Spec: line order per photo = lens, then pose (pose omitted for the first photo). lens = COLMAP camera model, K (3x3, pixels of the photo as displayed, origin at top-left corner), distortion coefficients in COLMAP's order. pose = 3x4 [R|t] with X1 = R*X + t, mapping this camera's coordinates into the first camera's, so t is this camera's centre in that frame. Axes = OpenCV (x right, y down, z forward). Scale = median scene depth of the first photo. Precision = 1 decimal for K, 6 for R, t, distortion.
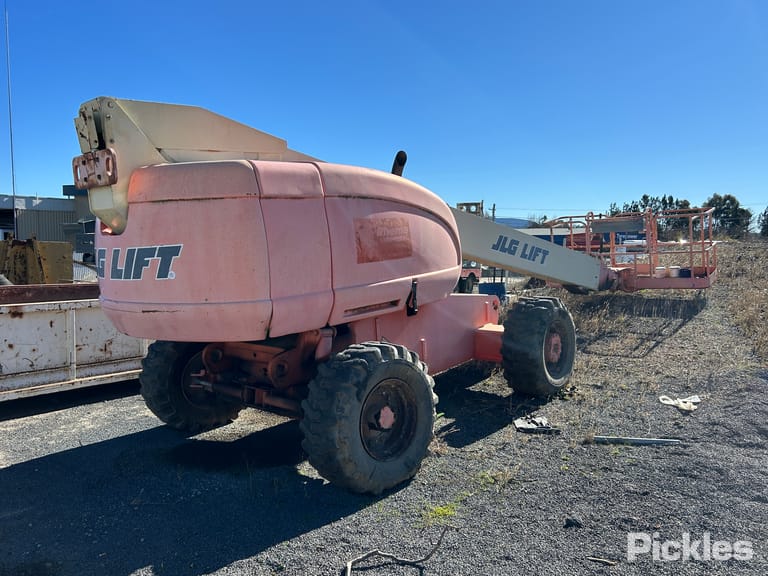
lens RADIAL K [[621.0, 0, 386.8], [0, 621.0, 291.6], [0, 0, 1]] dist [0.026403, -0.004095]
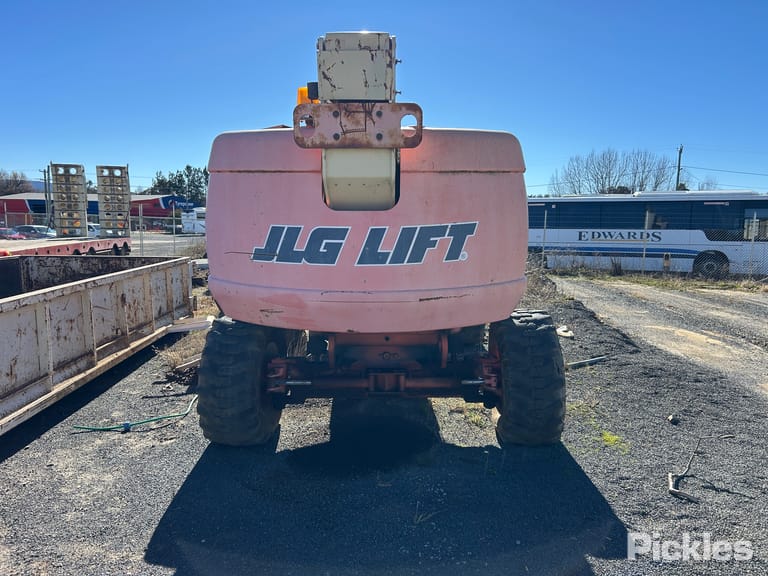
lens RADIAL K [[582.4, 0, 383.0], [0, 582.4, 286.3], [0, 0, 1]] dist [0.040411, -0.041415]
pose [[0.736759, -0.080026, 0.671403, -0.939346], [0.044353, 0.996553, 0.070111, -0.044182], [-0.674700, -0.021876, 0.737768, 0.432049]]
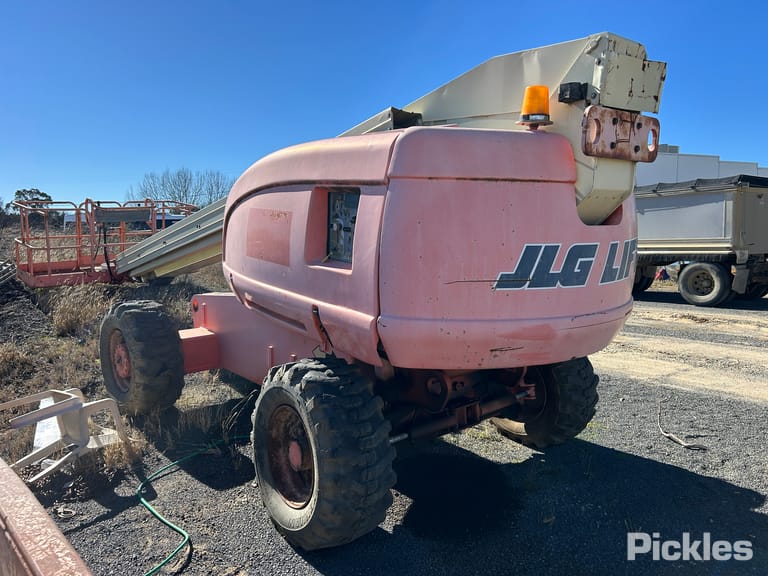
lens RADIAL K [[582.4, 0, 384.6], [0, 582.4, 280.7], [0, 0, 1]] dist [0.040411, -0.041415]
pose [[0.117201, -0.088544, 0.989153, -1.184624], [0.085904, 0.993188, 0.078726, -0.102477], [-0.989386, 0.075746, 0.124009, 1.191219]]
